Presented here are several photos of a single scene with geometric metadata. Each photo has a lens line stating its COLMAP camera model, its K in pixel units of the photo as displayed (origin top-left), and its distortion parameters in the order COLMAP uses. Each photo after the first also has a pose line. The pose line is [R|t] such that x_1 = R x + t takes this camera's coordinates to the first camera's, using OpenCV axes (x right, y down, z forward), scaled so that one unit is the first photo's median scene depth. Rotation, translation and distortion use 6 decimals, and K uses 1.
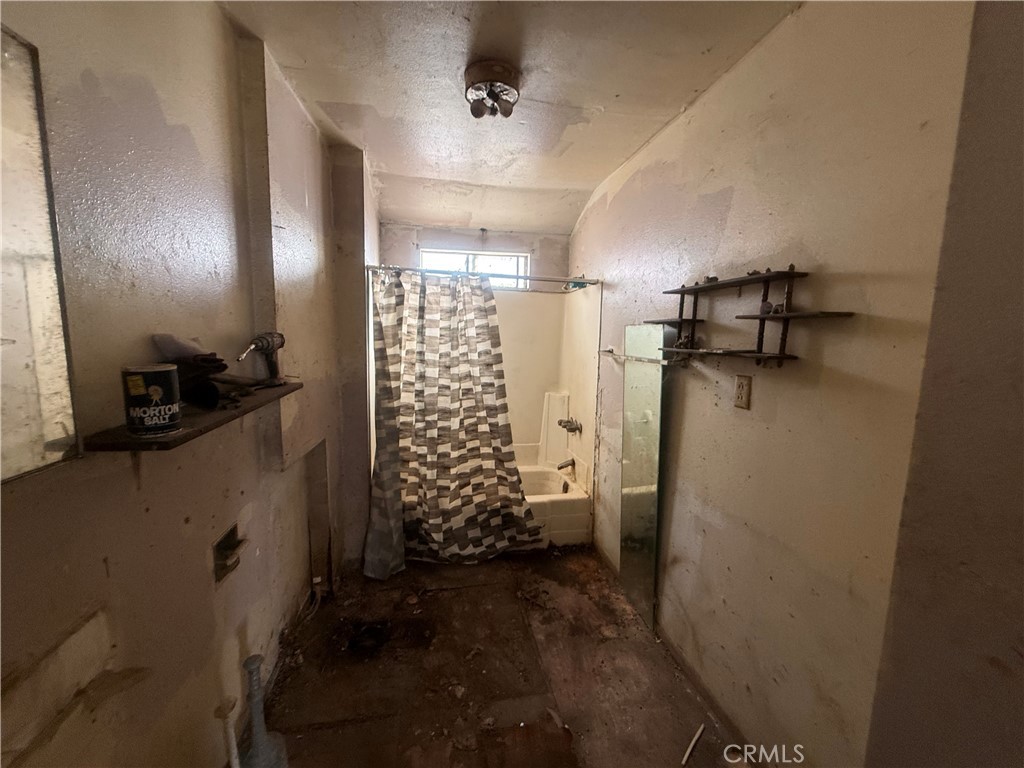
lens RADIAL K [[407.7, 0, 511.4], [0, 407.7, 383.2], [0, 0, 1]] dist [-0.001055, -0.000365]
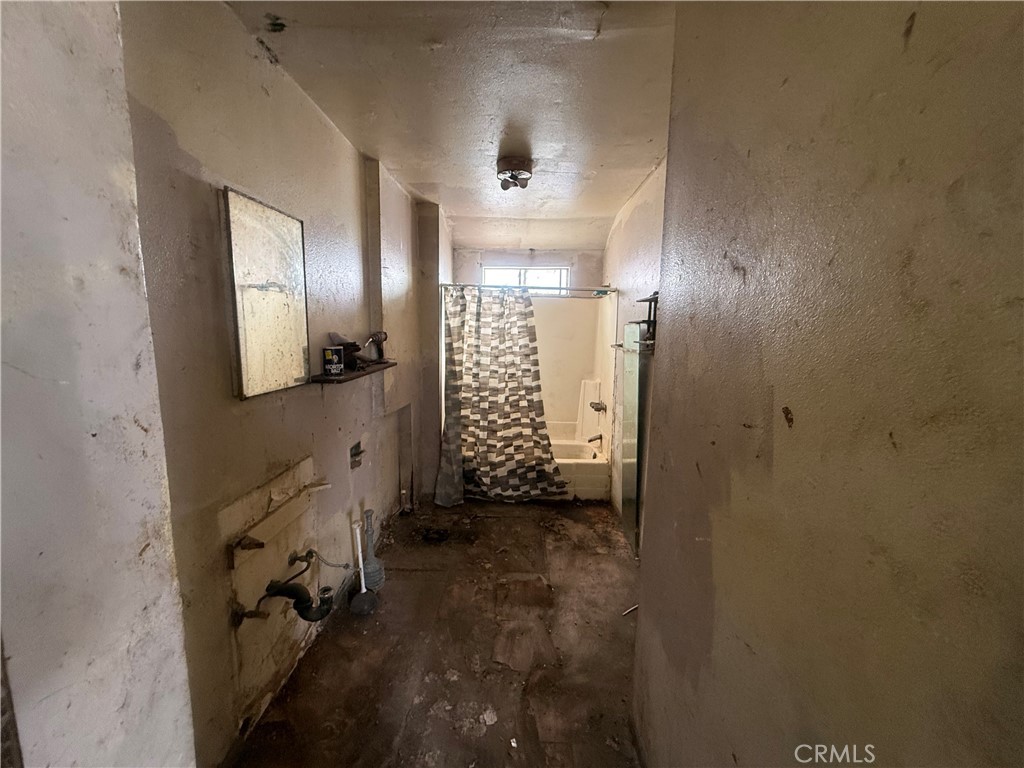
lens RADIAL K [[414.4, 0, 512.0], [0, 414.4, 384.0], [0, 0, 1]] dist [0.000122, -0.000120]
pose [[0.978779, 0.018908, -0.204043, 0.175976], [-0.018608, 0.999821, 0.003389, 0.045171], [0.204071, 0.000480, 0.978956, -0.334209]]
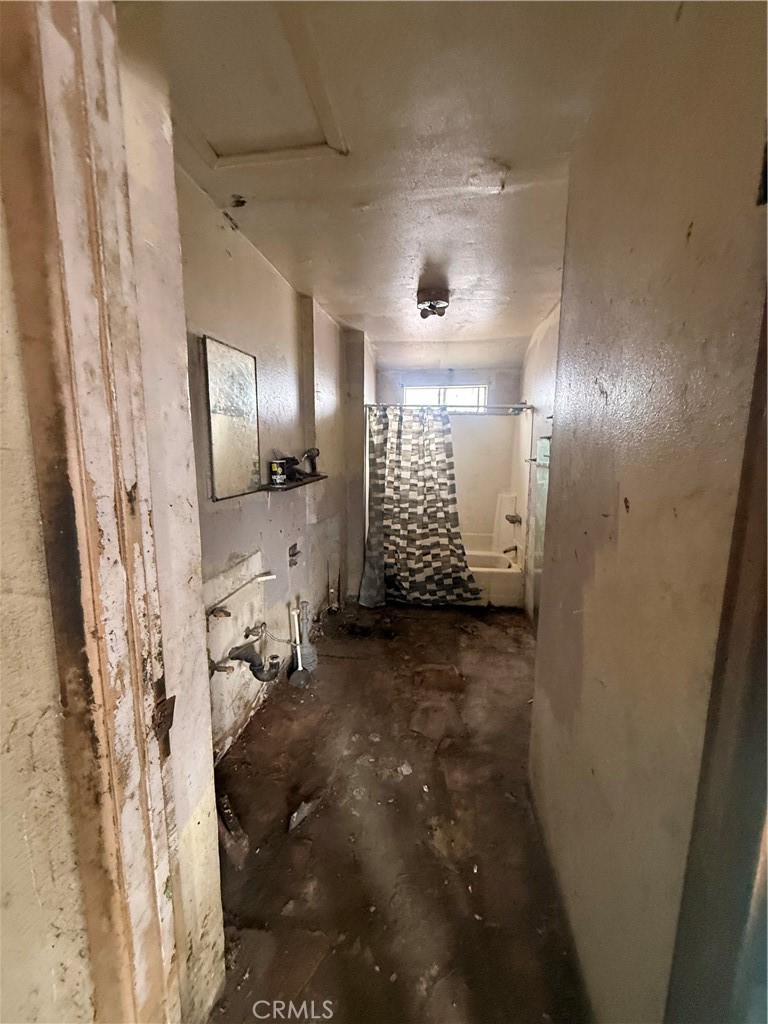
lens RADIAL K [[414.4, 0, 385.4], [0, 414.4, 509.2], [0, 0, 1]] dist [0.000122, -0.000120]
pose [[0.948660, 0.030480, -0.314826, 0.211313], [-0.024426, 0.999433, 0.023156, 0.064810], [0.315353, -0.014277, 0.948867, -0.444563]]
